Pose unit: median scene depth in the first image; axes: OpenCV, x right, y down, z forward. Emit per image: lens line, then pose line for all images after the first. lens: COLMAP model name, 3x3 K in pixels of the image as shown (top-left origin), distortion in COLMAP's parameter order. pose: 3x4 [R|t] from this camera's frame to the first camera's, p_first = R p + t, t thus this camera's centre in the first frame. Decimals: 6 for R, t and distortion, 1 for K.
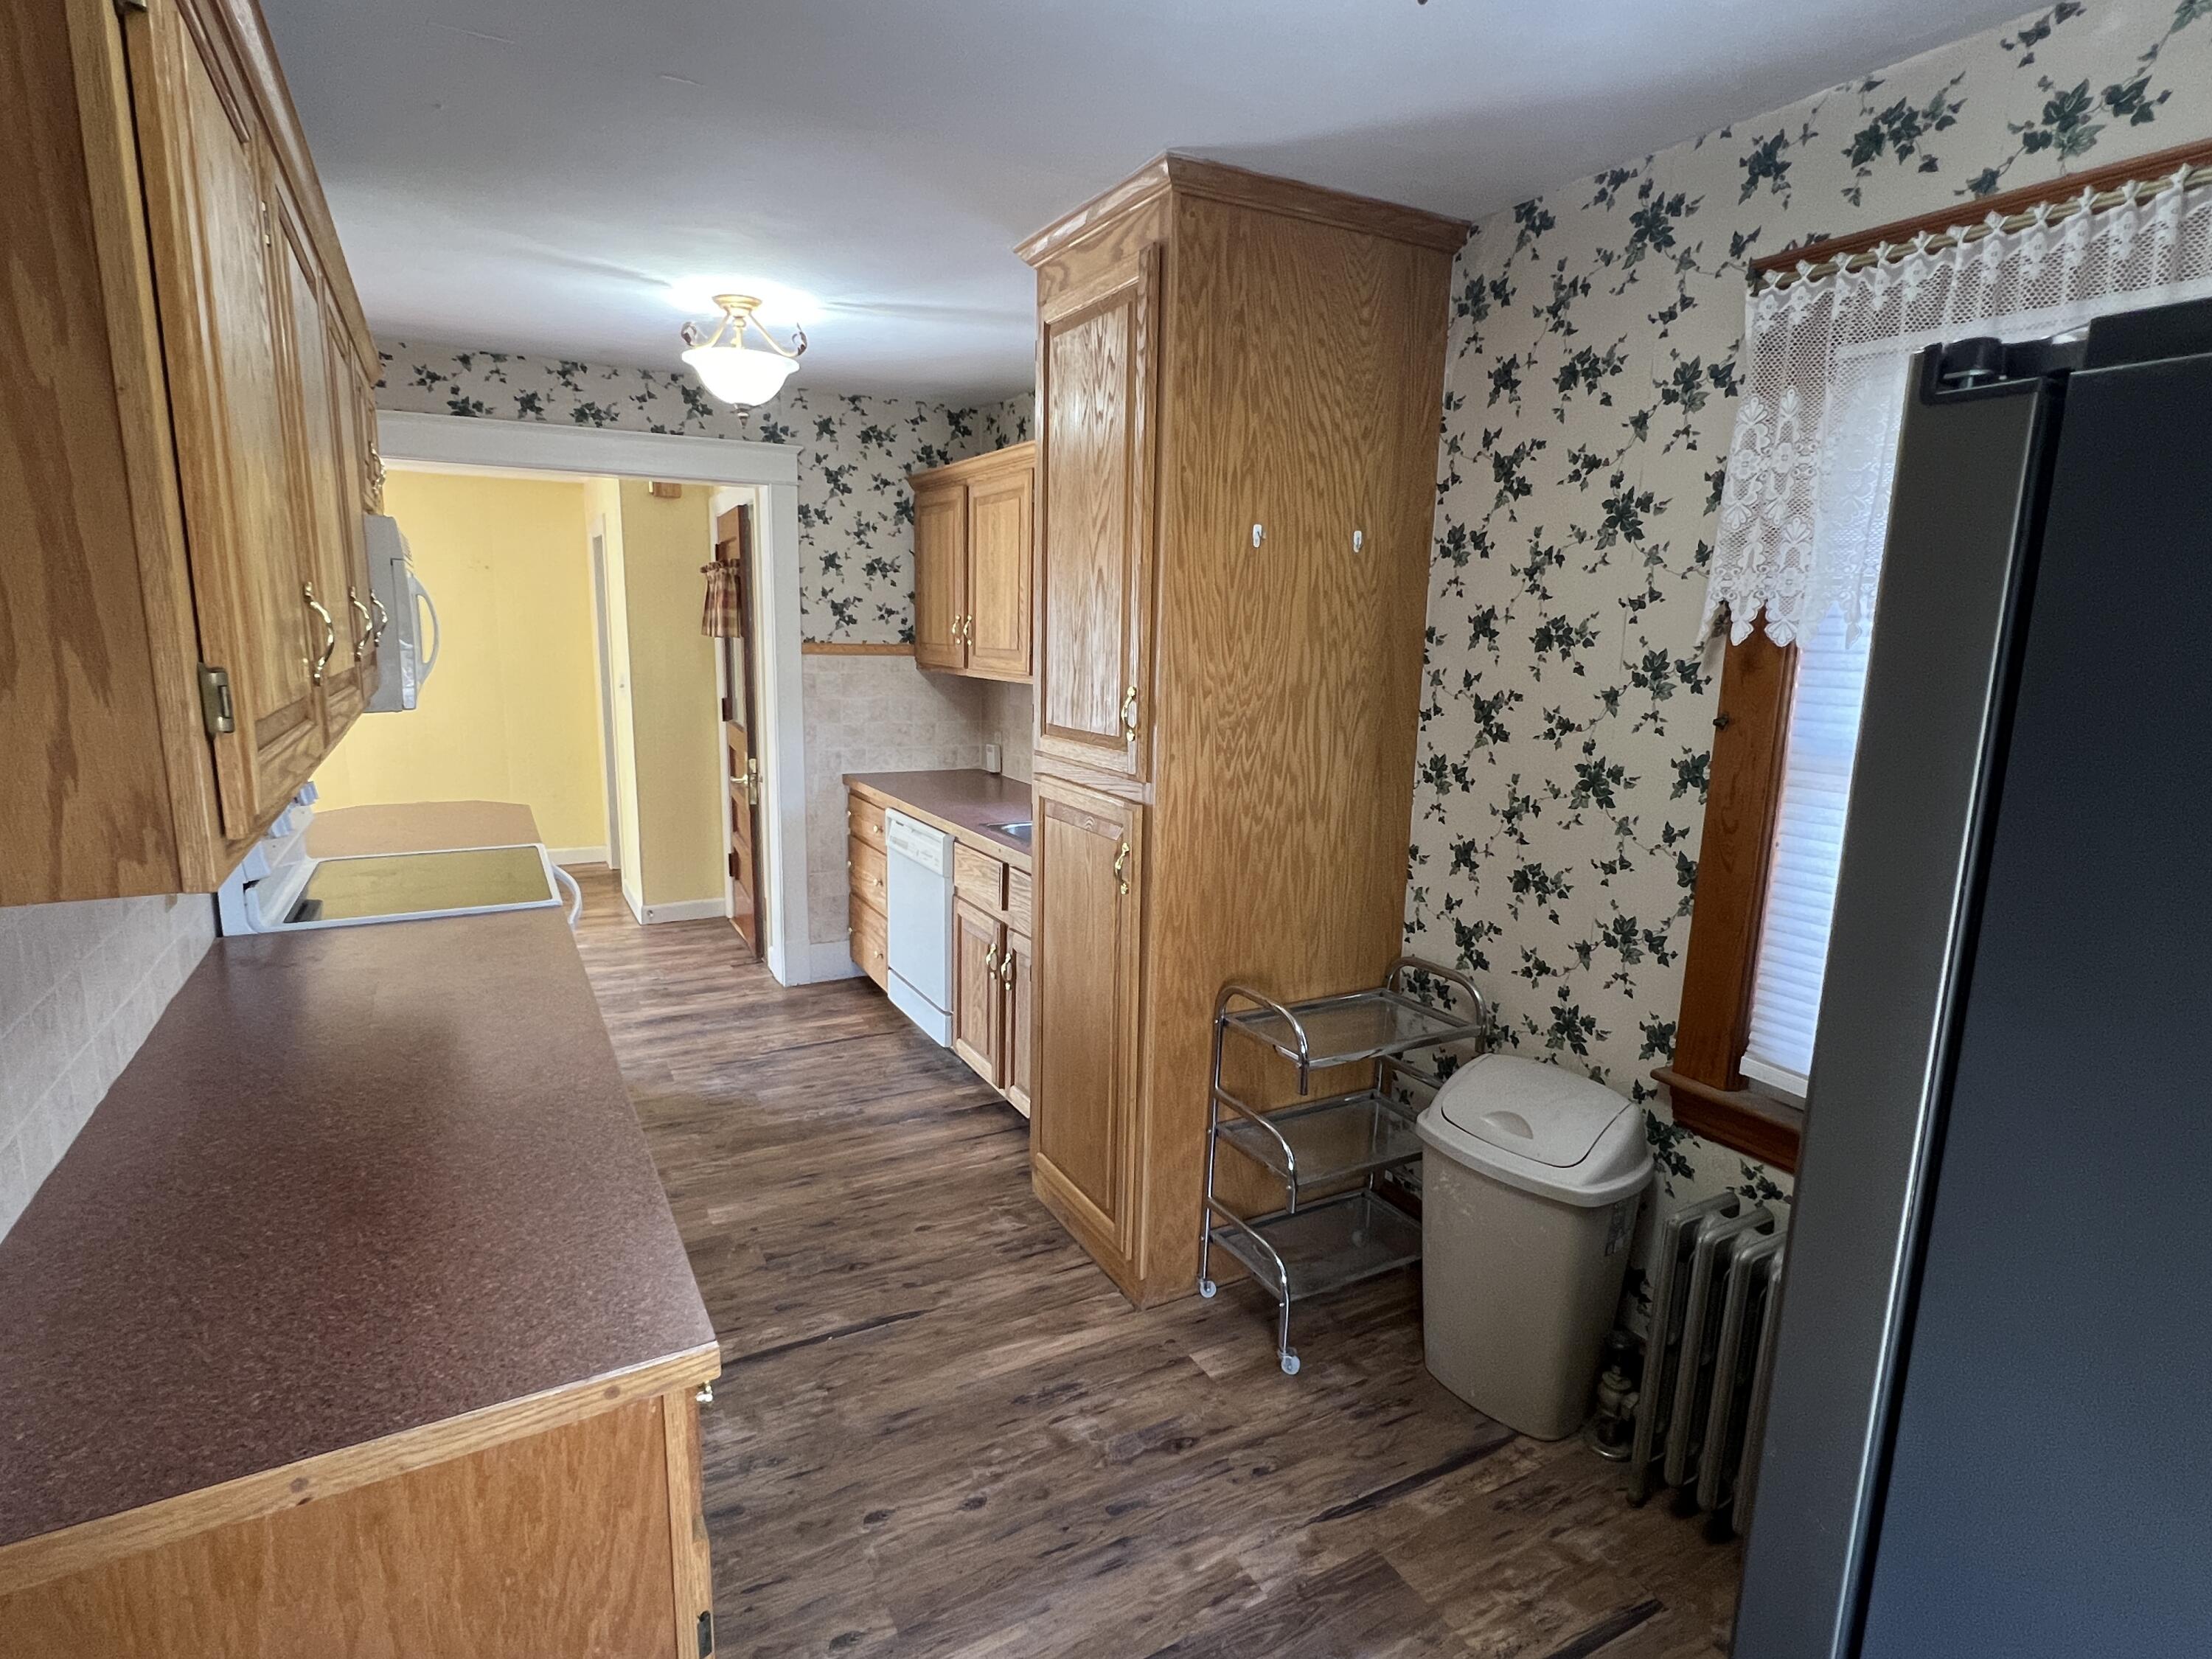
lens RADIAL K [[1125.8, 0, 1098.1], [0, 1125.8, 829.1], [0, 0, 1]] dist [-0.000529, -0.000196]
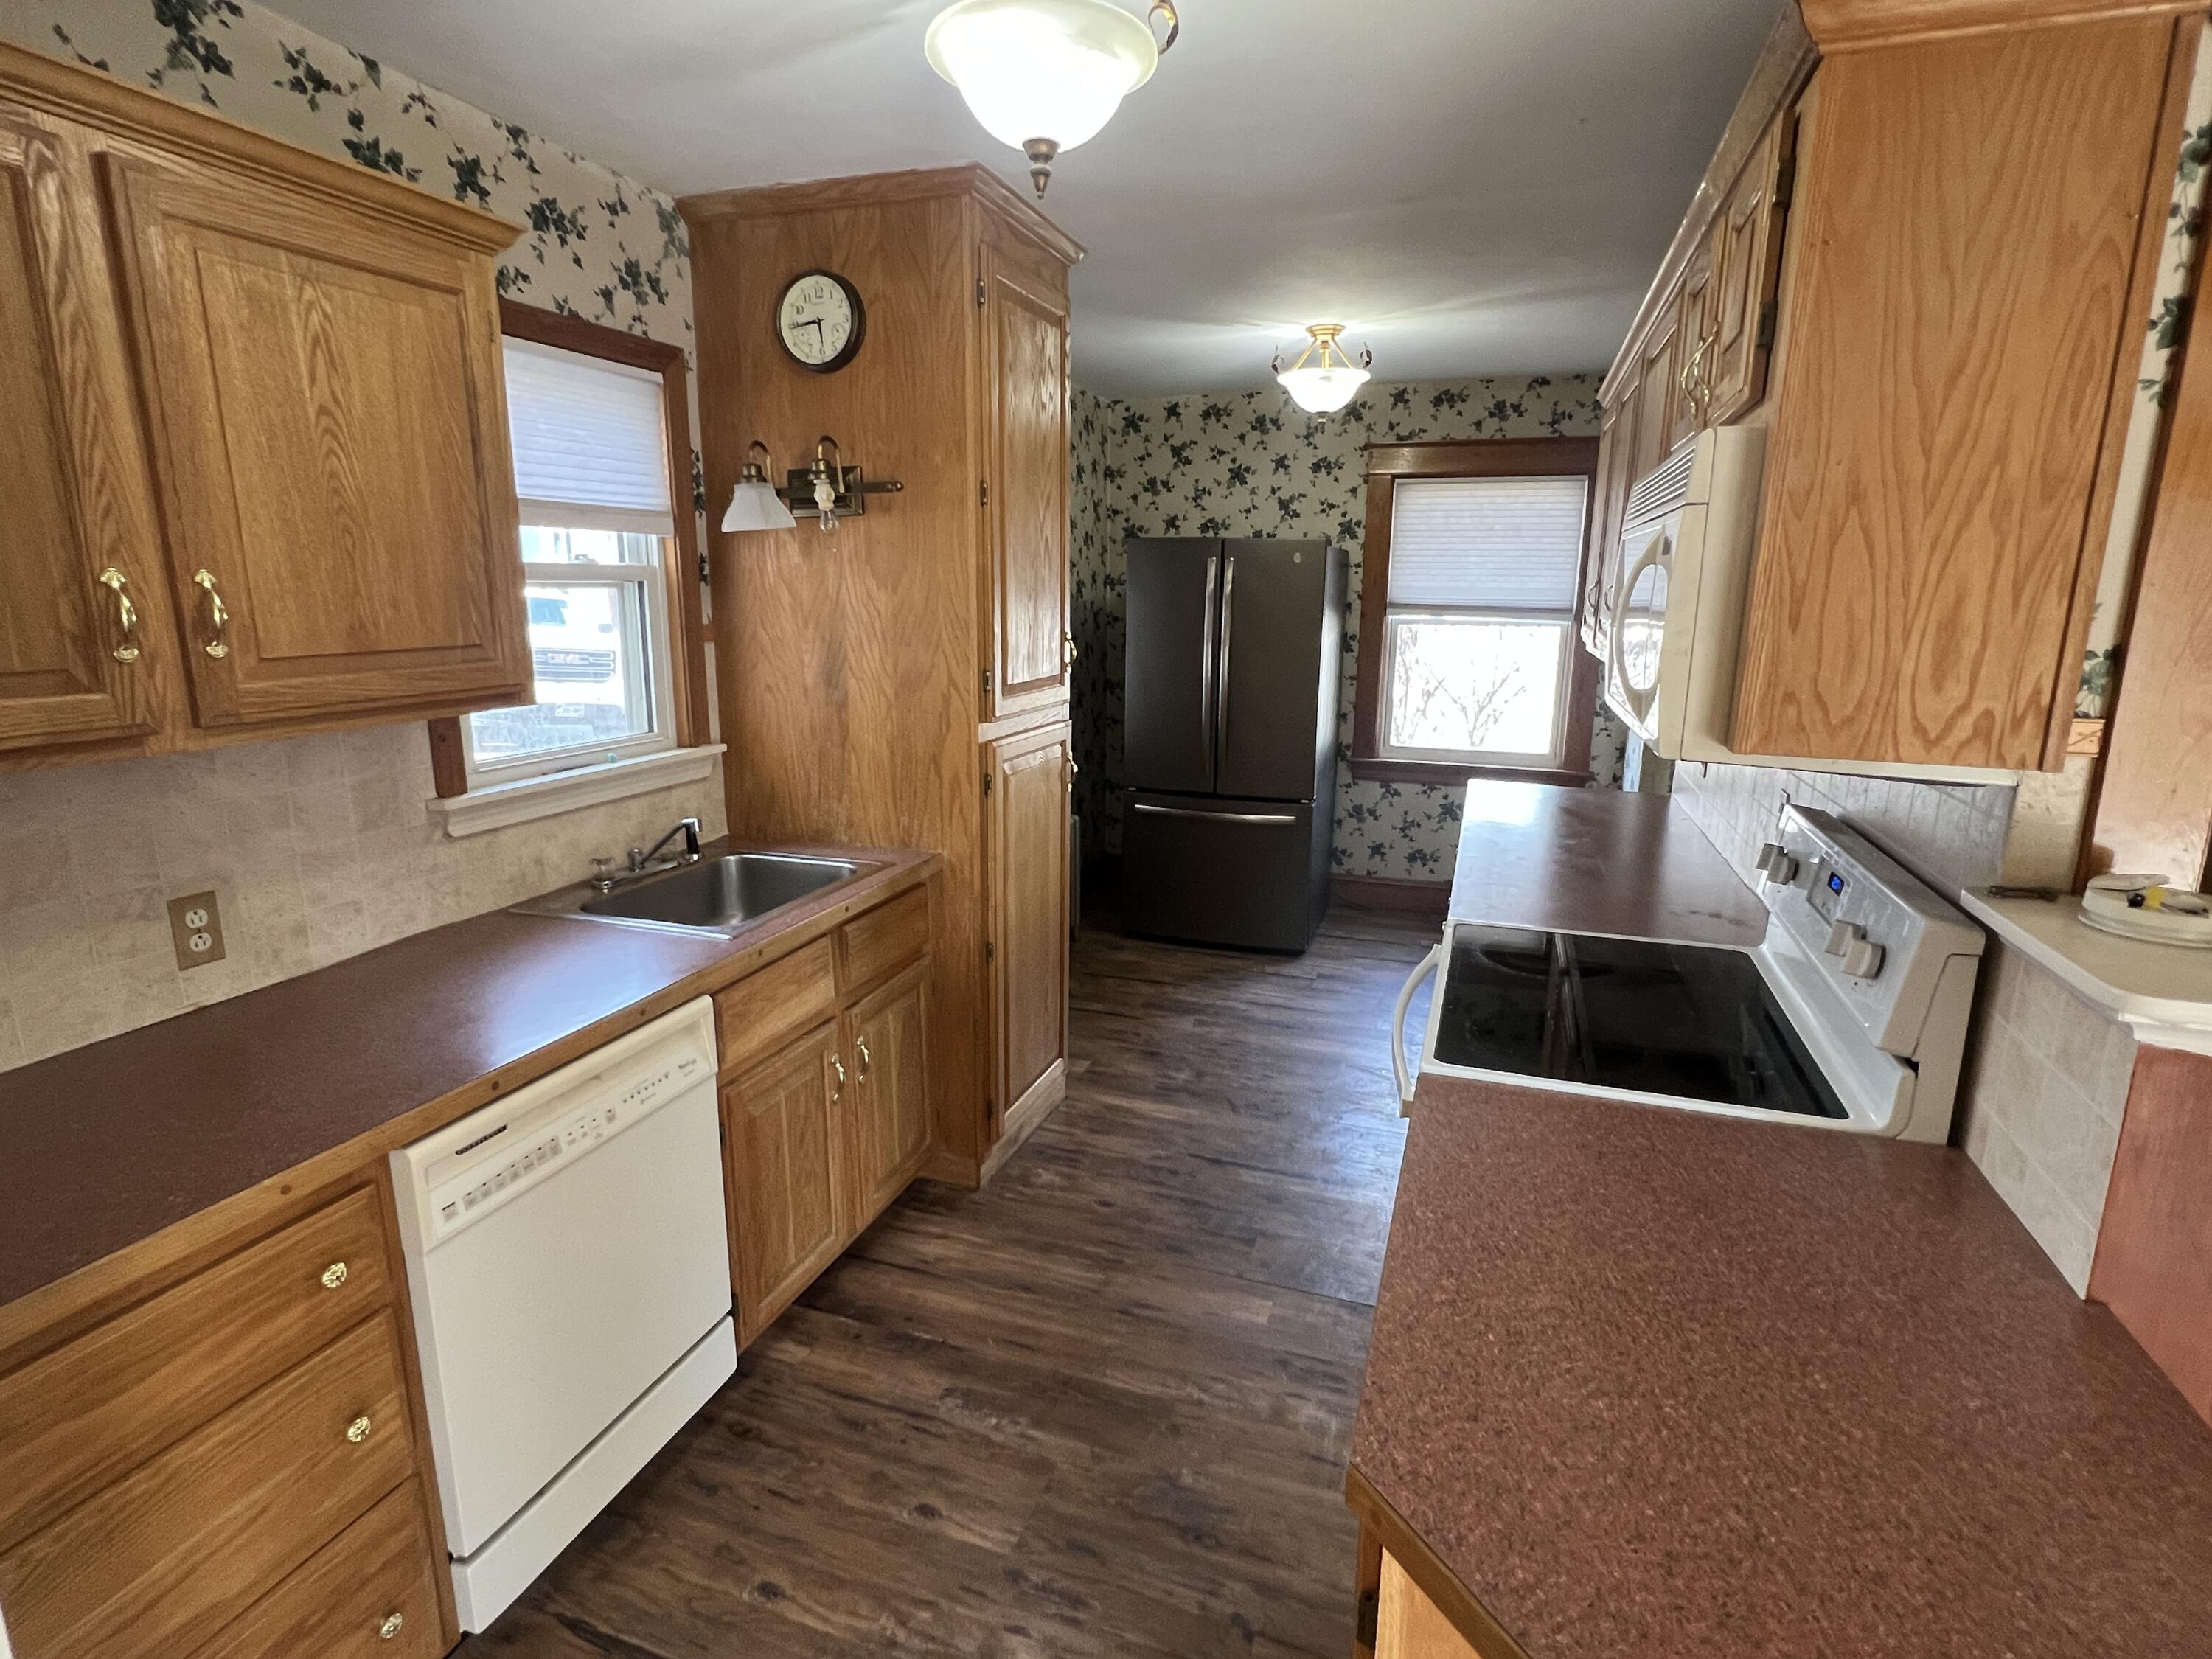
lens RADIAL K [[1125.8, 0, 1098.1], [0, 1125.8, 829.1], [0, 0, 1]] dist [-0.000529, -0.000196]
pose [[-0.659992, -0.195755, 0.725321, -0.866241], [0.113302, 0.928479, 0.353681, -0.327431], [-0.742680, 0.315607, -0.590609, 1.595694]]
